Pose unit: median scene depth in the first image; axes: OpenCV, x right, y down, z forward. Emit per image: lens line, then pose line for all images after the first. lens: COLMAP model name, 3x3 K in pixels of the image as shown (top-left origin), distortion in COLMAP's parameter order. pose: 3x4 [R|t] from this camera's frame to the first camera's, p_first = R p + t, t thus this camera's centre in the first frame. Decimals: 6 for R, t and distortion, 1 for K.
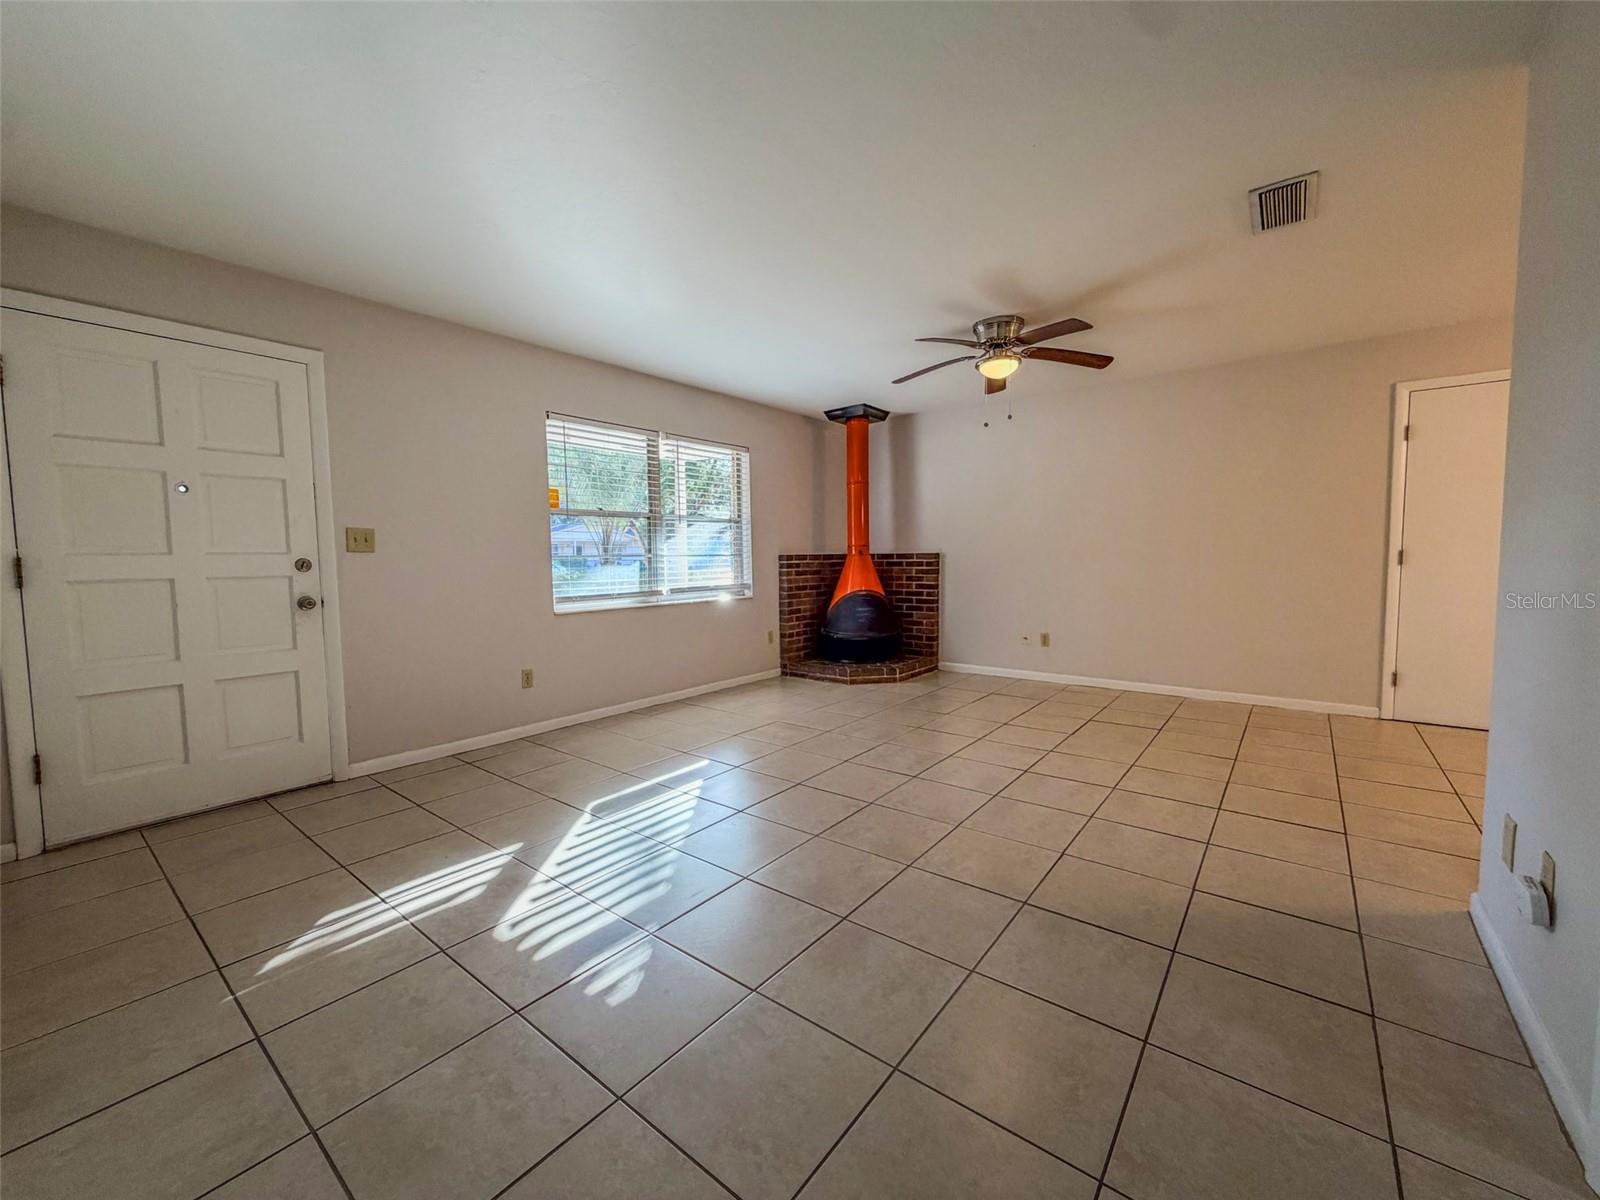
lens RADIAL K [[635.8, 0, 809.9], [0, 635.8, 597.5], [0, 0, 1]] dist [-0.000016, 0.000022]
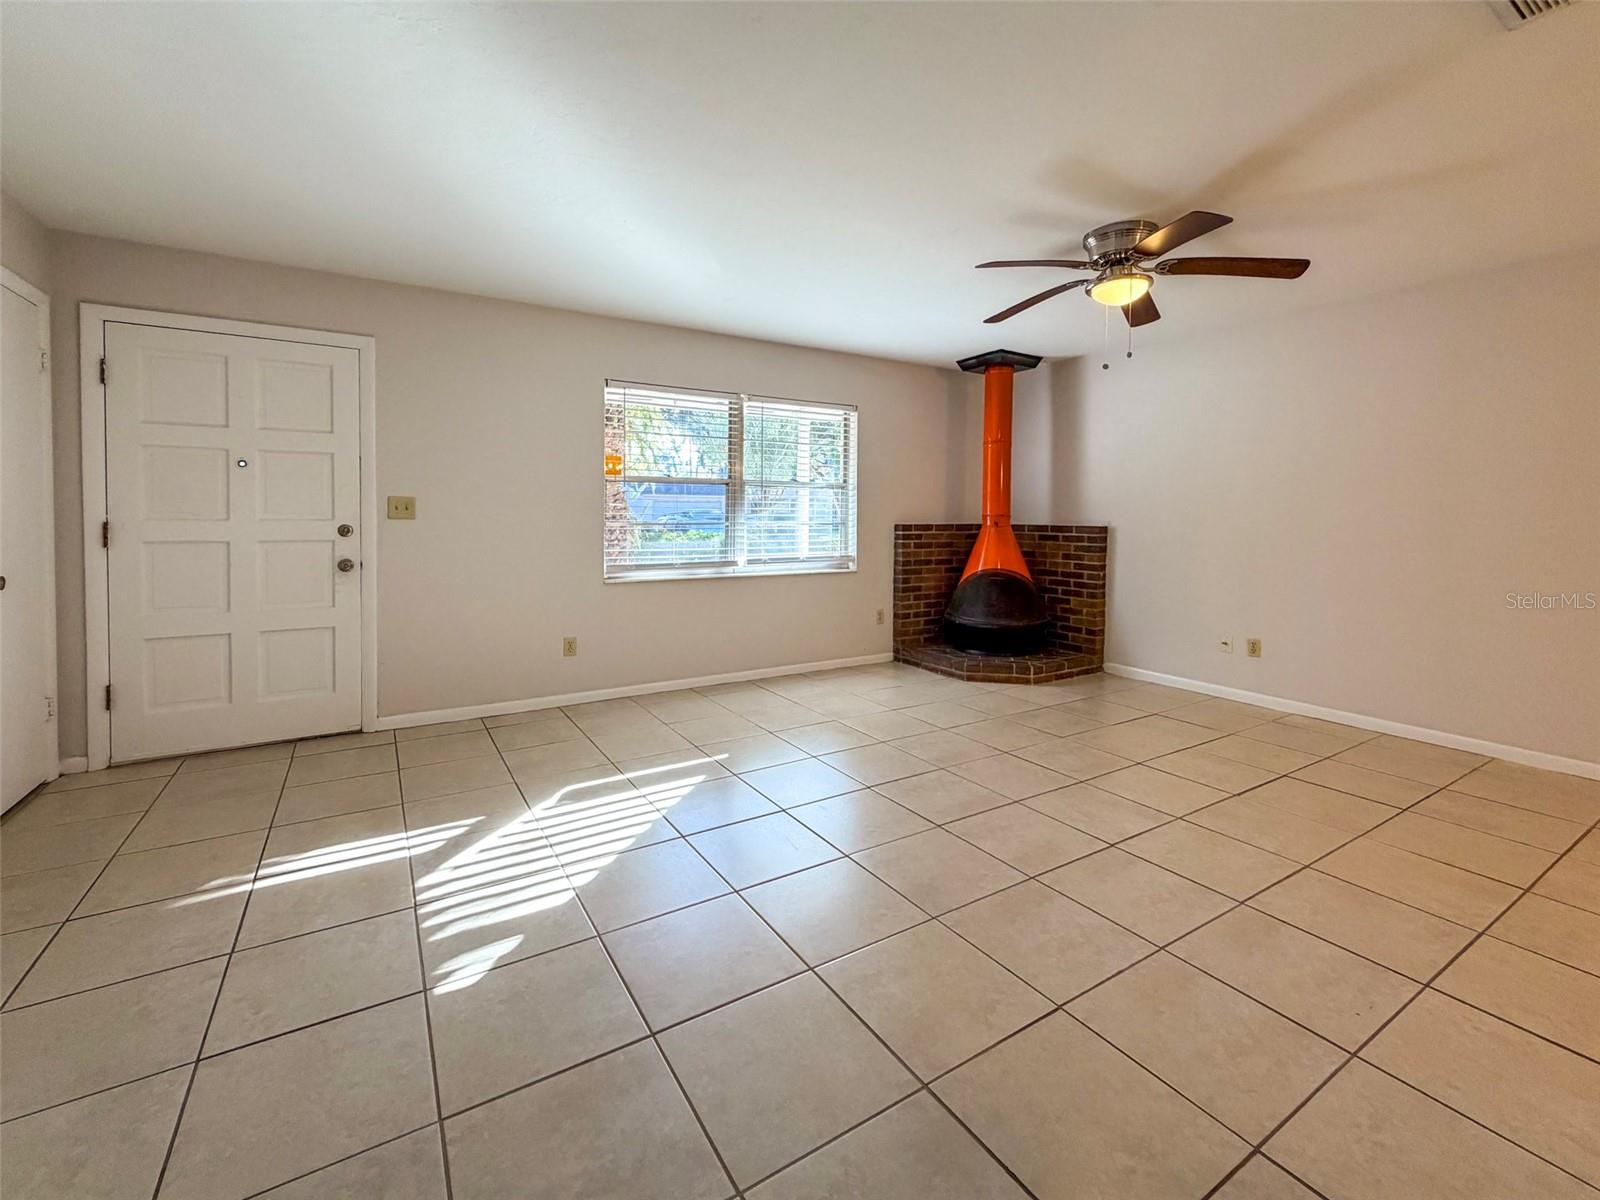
lens RADIAL K [[653.9, 0, 789.9], [0, 653.9, 531.7], [0, 0, 1]] dist [-0.000337, -0.000056]
pose [[0.933099, 0.031769, -0.358214, 0.141606], [-0.046002, 0.998451, -0.031281, -0.021480], [0.356665, 0.045666, 0.933115, 0.095816]]
